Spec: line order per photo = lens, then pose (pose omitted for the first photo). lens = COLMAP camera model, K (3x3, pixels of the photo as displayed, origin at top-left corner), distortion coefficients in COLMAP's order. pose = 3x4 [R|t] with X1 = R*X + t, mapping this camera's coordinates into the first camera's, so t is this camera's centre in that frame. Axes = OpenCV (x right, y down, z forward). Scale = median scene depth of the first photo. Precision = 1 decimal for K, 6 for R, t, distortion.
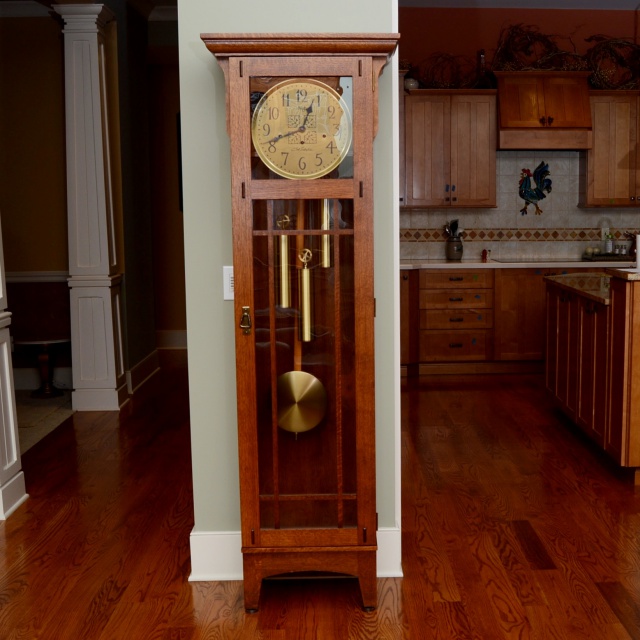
lens RADIAL K [[948.0, 0, 381.2], [0, 948.0, 327.7], [0, 0, 1]] dist [-0.073251, 0.000000]
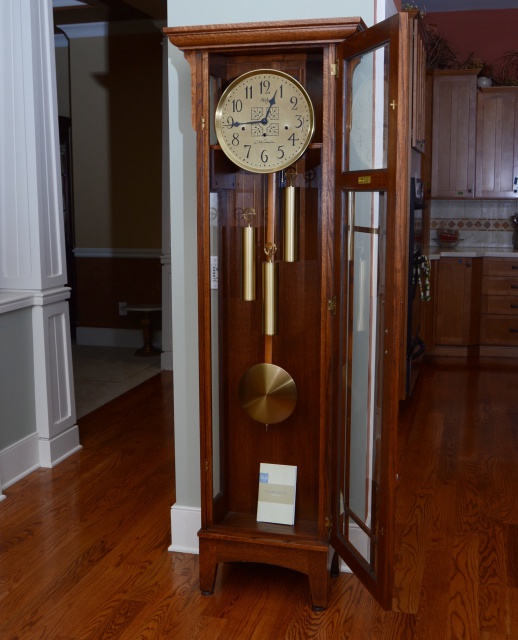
lens RADIAL K [[787.6, 0, 262.4], [0, 787.6, 307.9], [0, 0, 1]] dist [-0.057584, 0.000000]
pose [[0.953753, 0.049130, -0.296549, 0.159868], [-0.044389, 0.998756, 0.022704, -0.032676], [0.297295, -0.008490, 0.954748, 0.206045]]
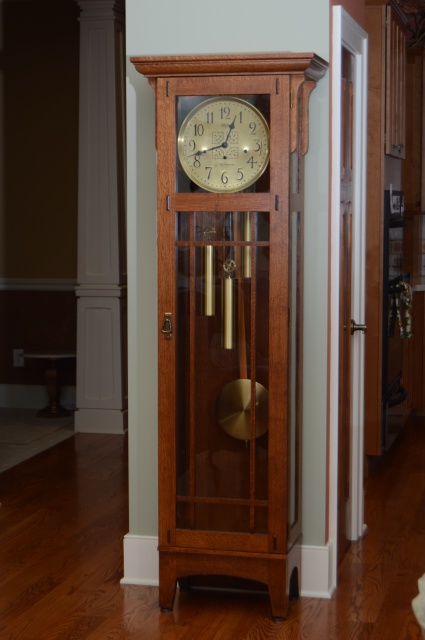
lens RADIAL K [[1298.6, 0, 210.9], [0, 1298.6, 322.0], [0, 0, 1]] dist [0.019294, 0.000000]
pose [[0.959930, 0.032807, -0.278313, 0.295457], [-0.042892, 0.998622, -0.030224, 0.028513], [0.276938, 0.040950, 0.960015, -0.361711]]
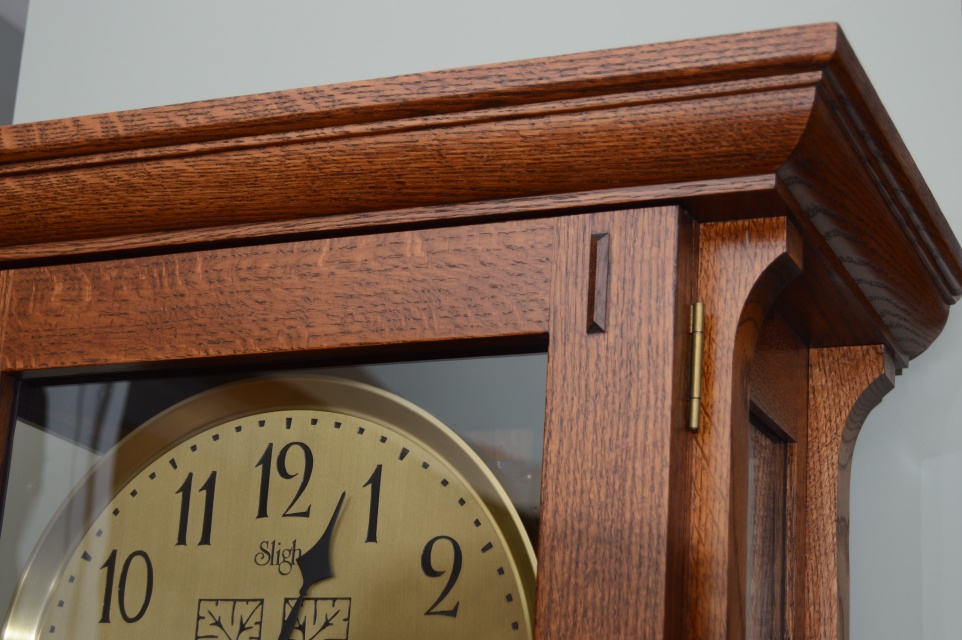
lens RADIAL K [[1951.9, 0, 480.8], [0, 1951.9, 321.4], [0, 0, 1]] dist [0.019294, 0.000000]
pose [[0.897935, -0.074829, -0.433721, 0.091475], [-0.121400, 0.905104, -0.407491, -0.130471], [0.423055, 0.418554, 0.803640, 0.696884]]
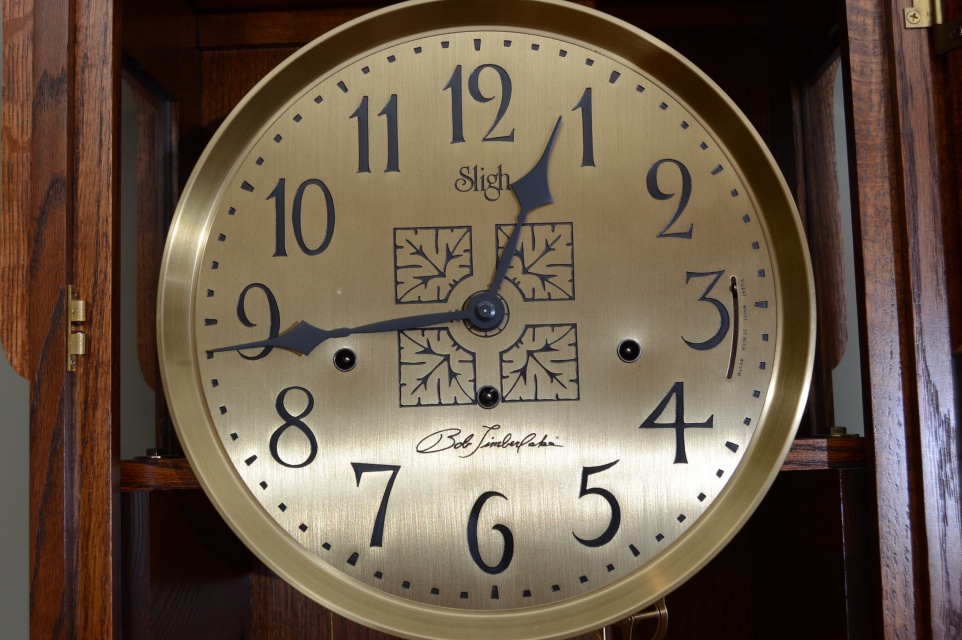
lens RADIAL K [[1163.3, 0, 475.5], [0, 1163.3, 324.2], [0, 0, 1]] dist [-0.068079, 0.000000]
pose [[0.997468, -0.032621, -0.063186, -0.070406], [0.017549, 0.974010, -0.225823, -0.158491], [0.068911, 0.224142, 0.972117, 0.782088]]
